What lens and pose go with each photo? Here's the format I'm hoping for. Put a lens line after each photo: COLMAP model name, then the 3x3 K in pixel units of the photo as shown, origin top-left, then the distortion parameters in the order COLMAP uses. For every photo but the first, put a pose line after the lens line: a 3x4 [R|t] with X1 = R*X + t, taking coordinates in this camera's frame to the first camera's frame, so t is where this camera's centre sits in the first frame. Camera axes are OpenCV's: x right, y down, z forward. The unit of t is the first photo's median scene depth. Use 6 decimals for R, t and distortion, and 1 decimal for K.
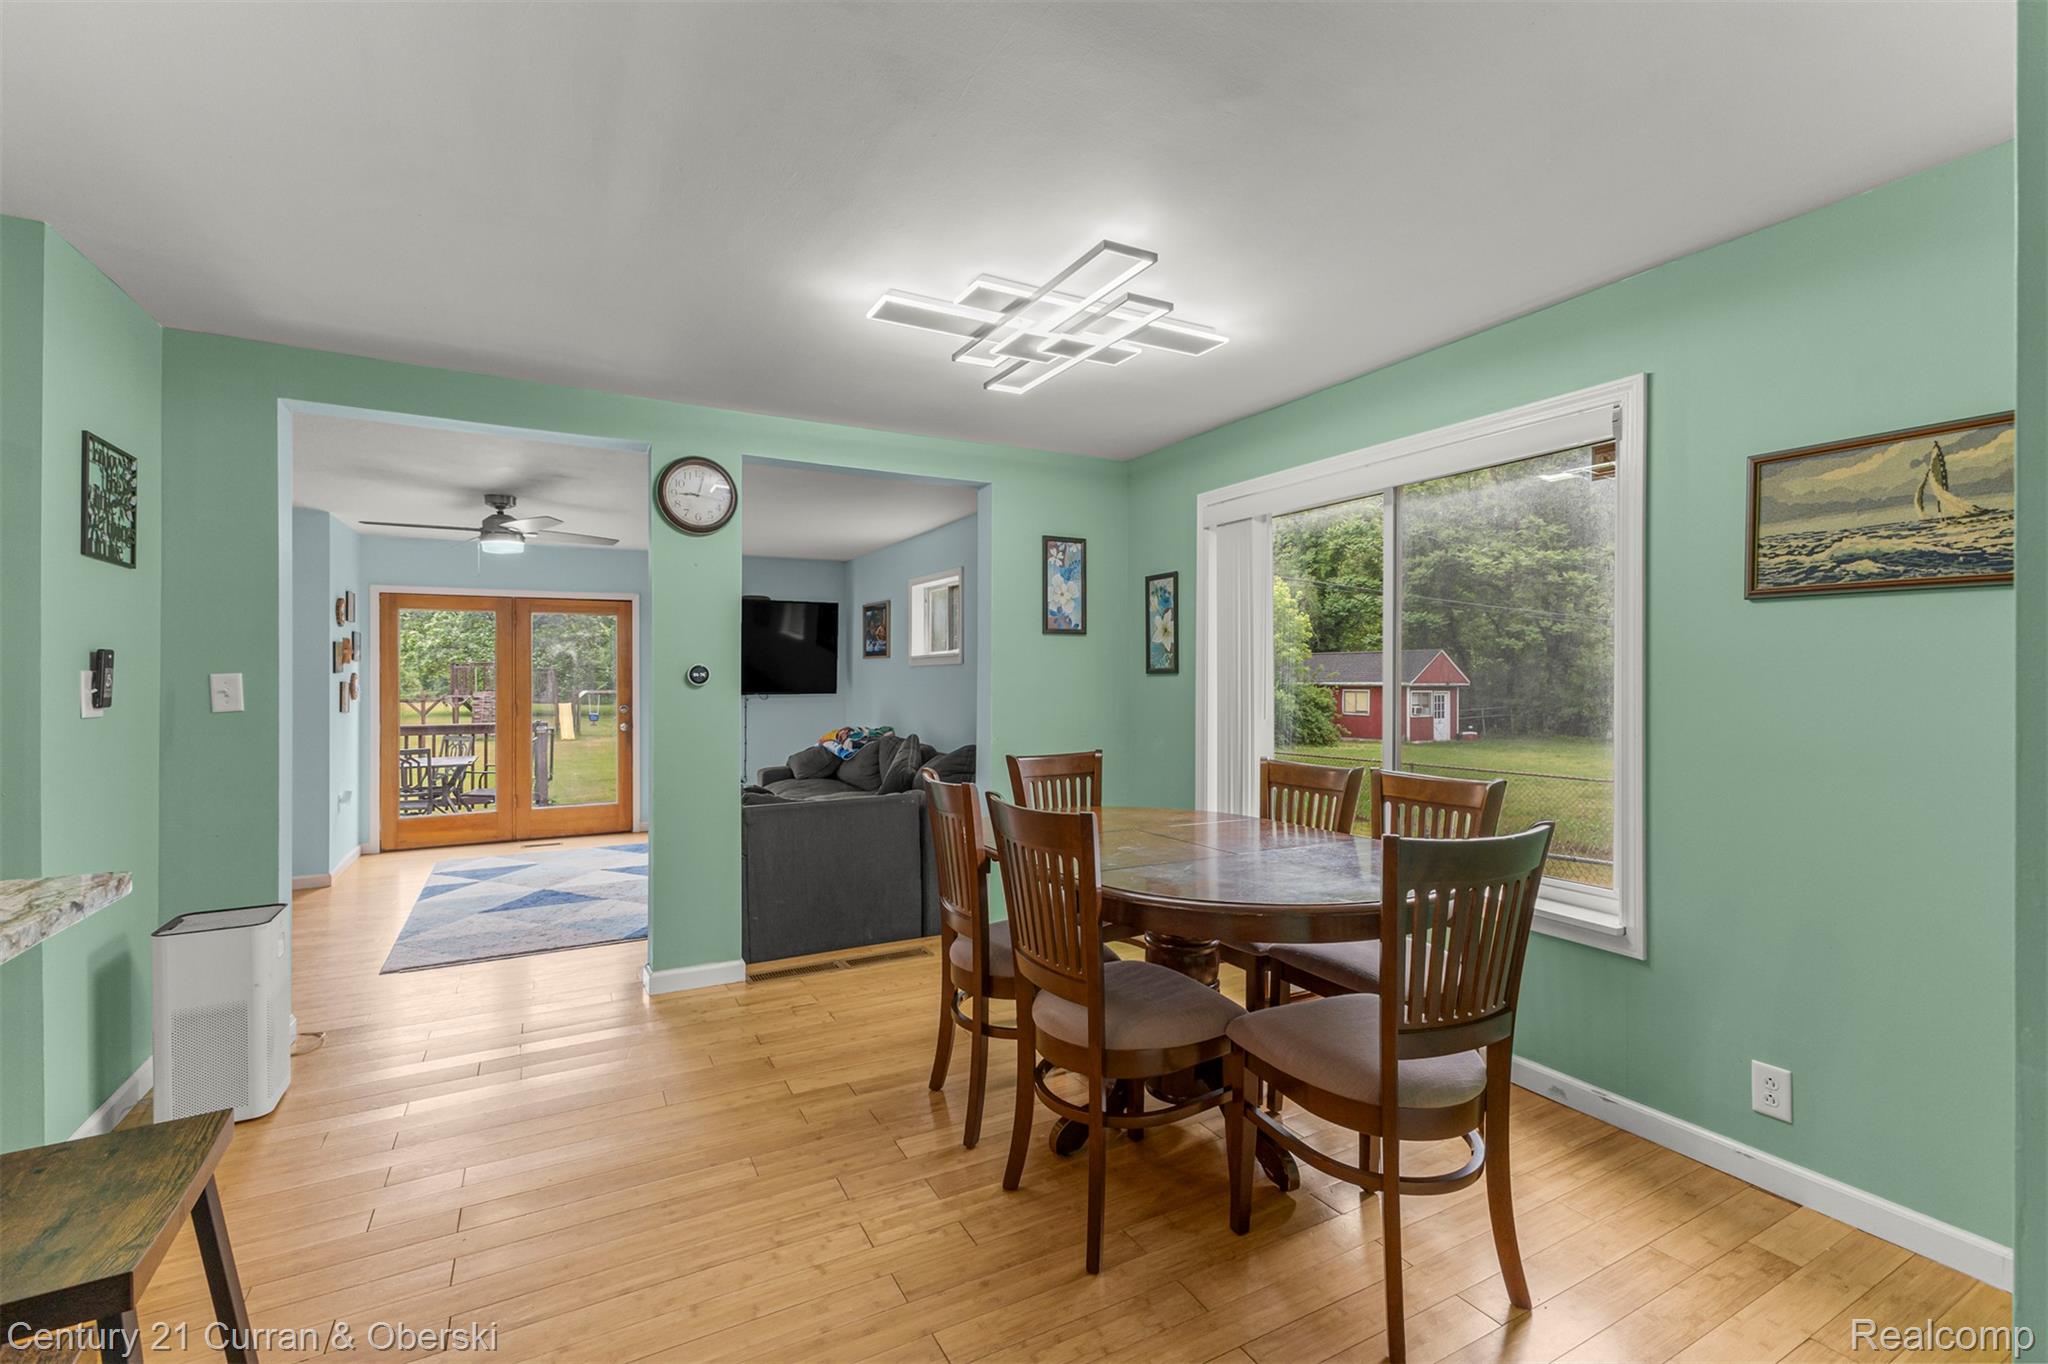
lens RADIAL K [[887.1, 0, 1026.8], [0, 887.1, 677.6], [0, 0, 1]] dist [0.008917, -0.001103]
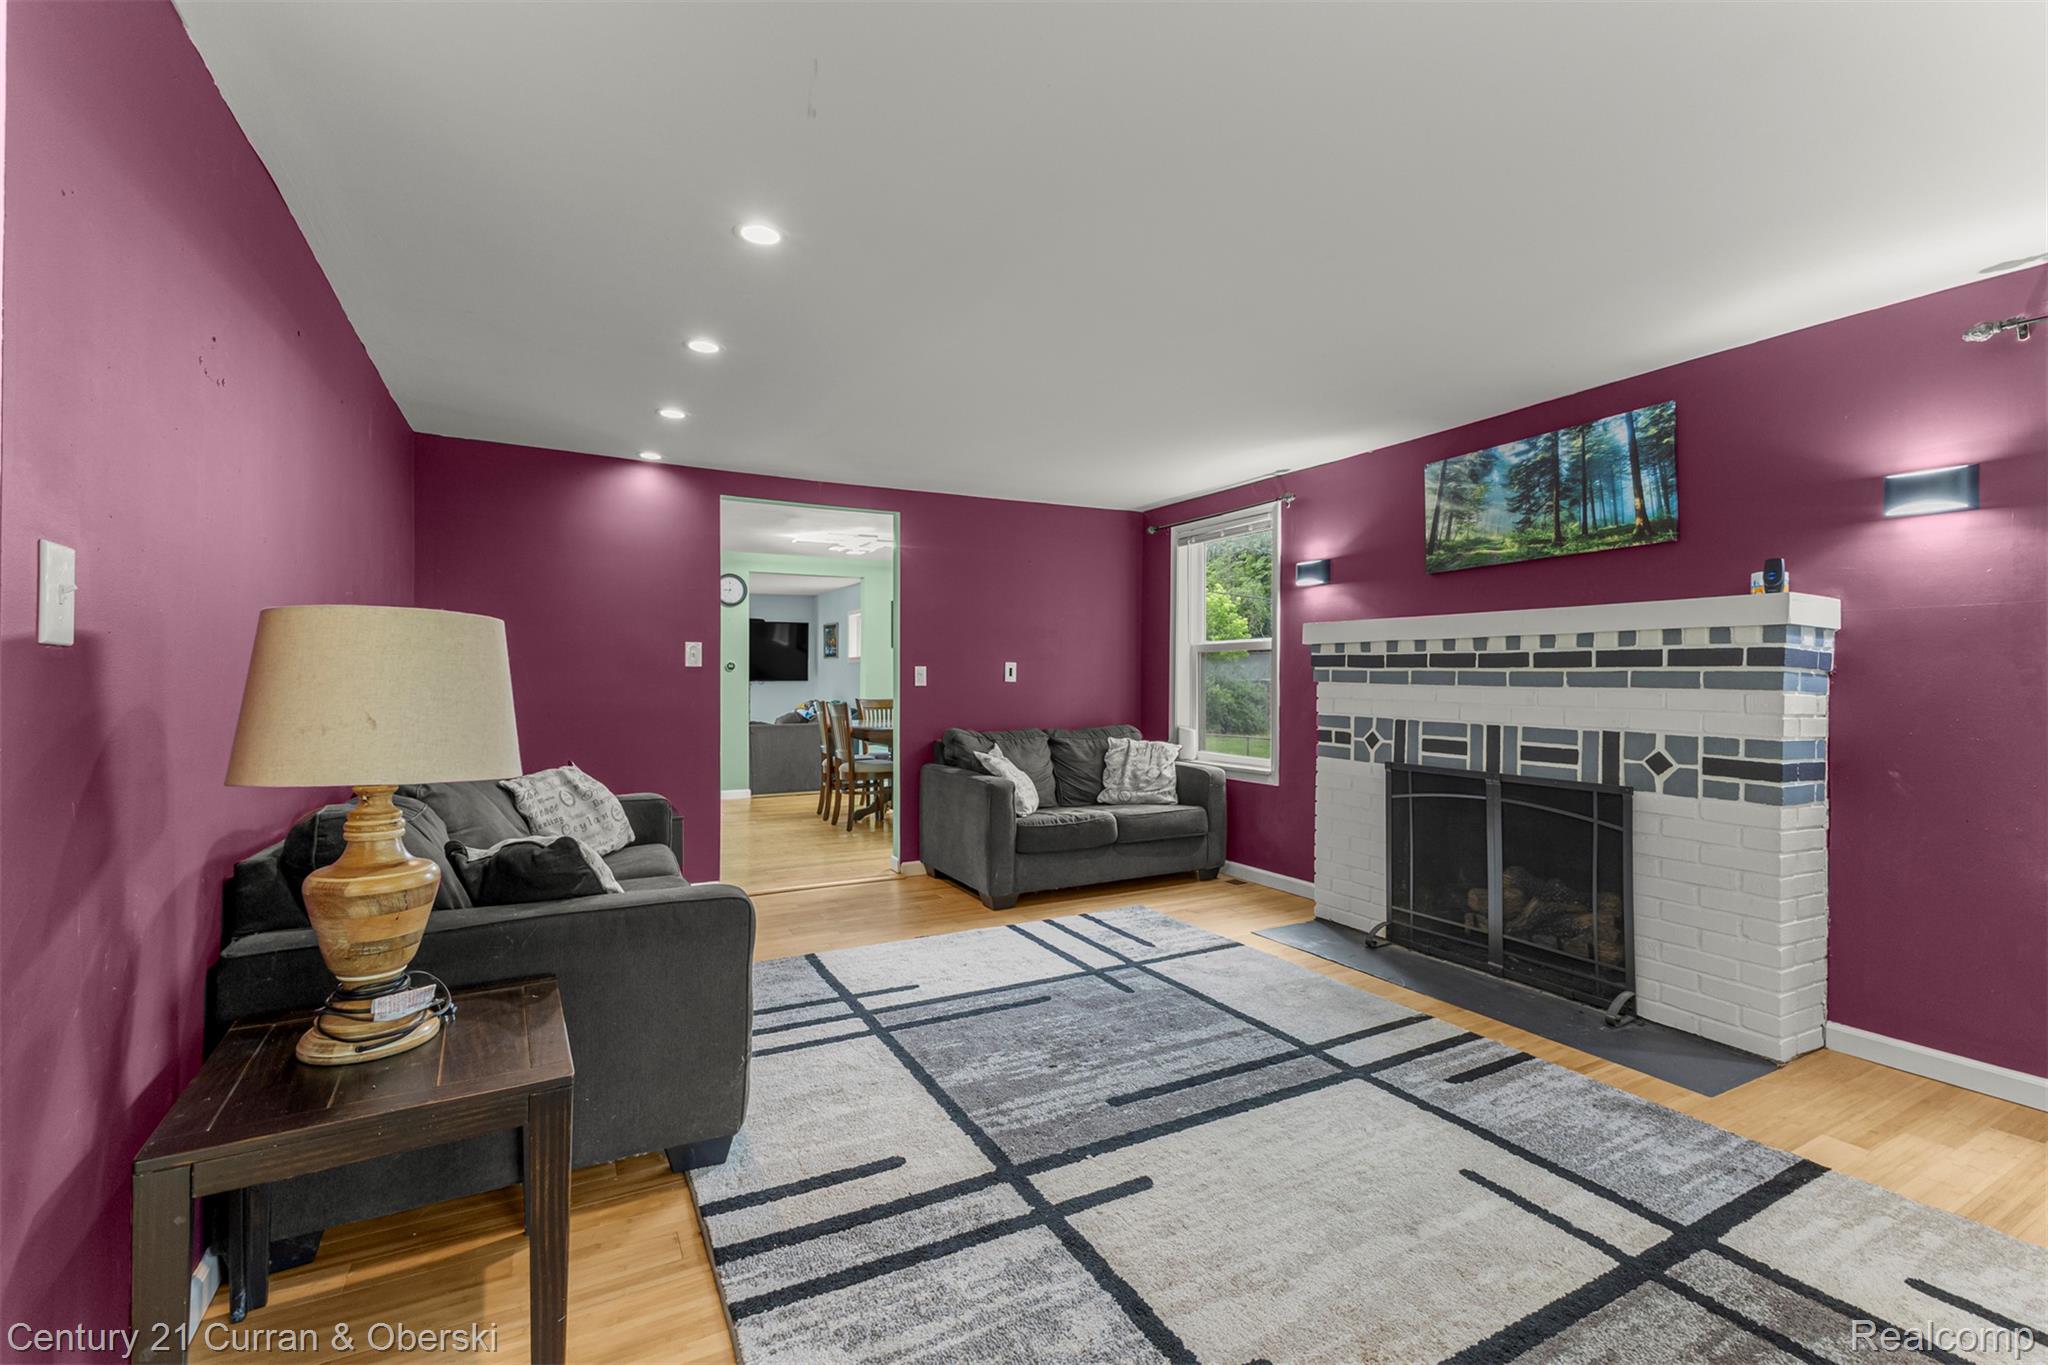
lens RADIAL K [[887.1, 0, 1022.6], [0, 887.1, 676.1], [0, 0, 1]] dist [0.008917, -0.001103]
pose [[0.999983, 0.000737, -0.005733, 0.352431], [-0.000733, 0.999999, 0.000686, 0.017012], [0.005733, -0.000682, 0.999983, -1.142220]]
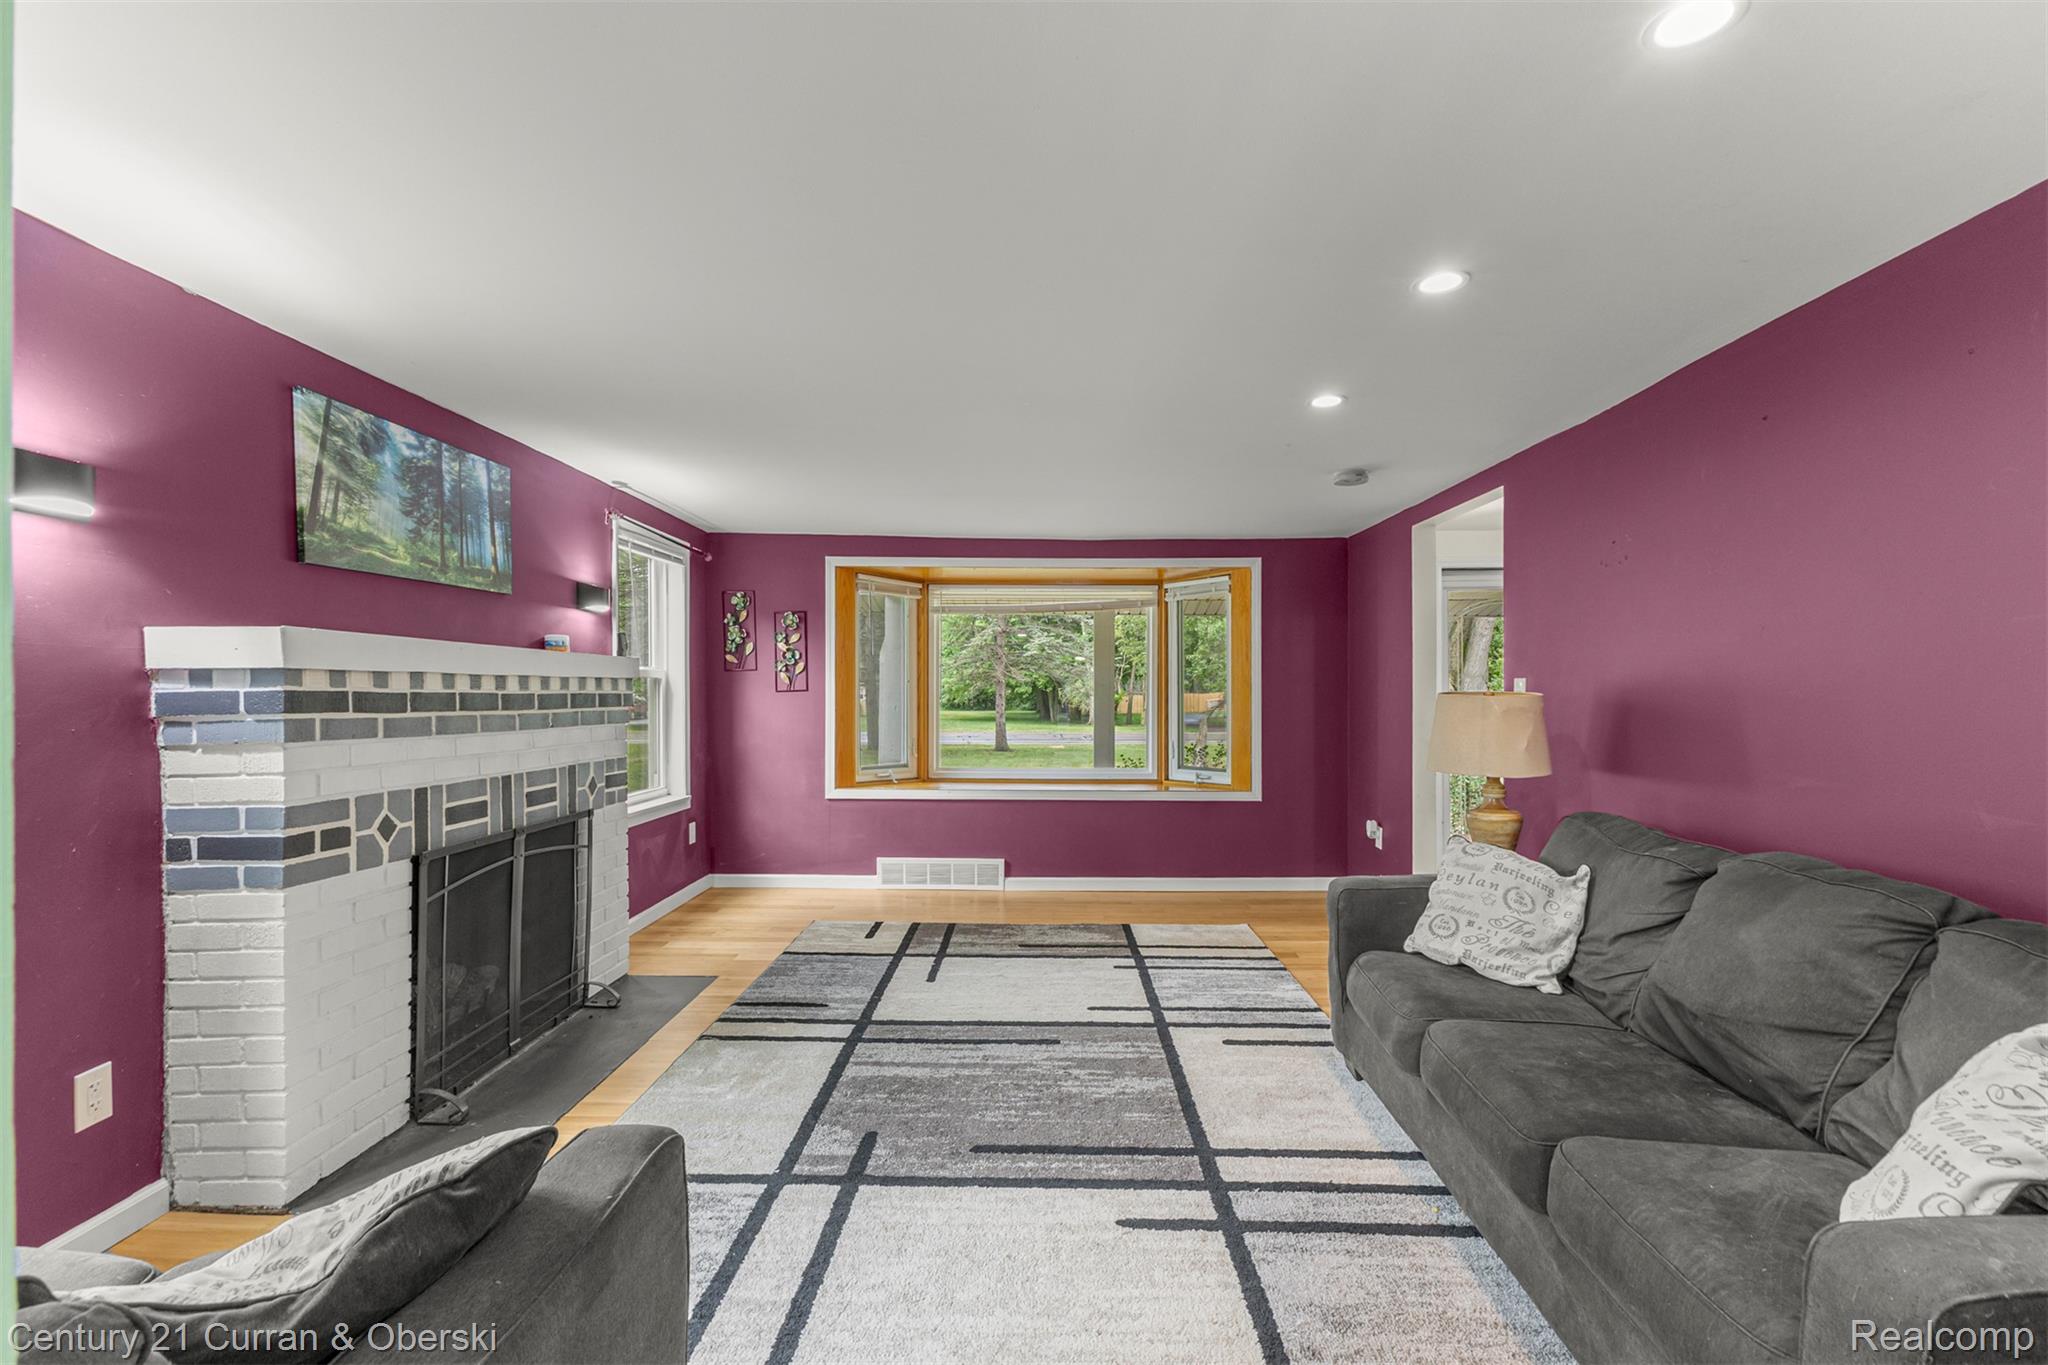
lens RADIAL K [[887.1, 0, 1038.1], [0, 887.1, 695.5], [0, 0, 1]] dist [0.008917, -0.001103]
pose [[-0.873509, -0.006023, 0.486771, 0.041422], [-0.004532, 0.999981, 0.004239, -0.008300], [-0.486787, 0.001497, -0.873519, 0.148569]]
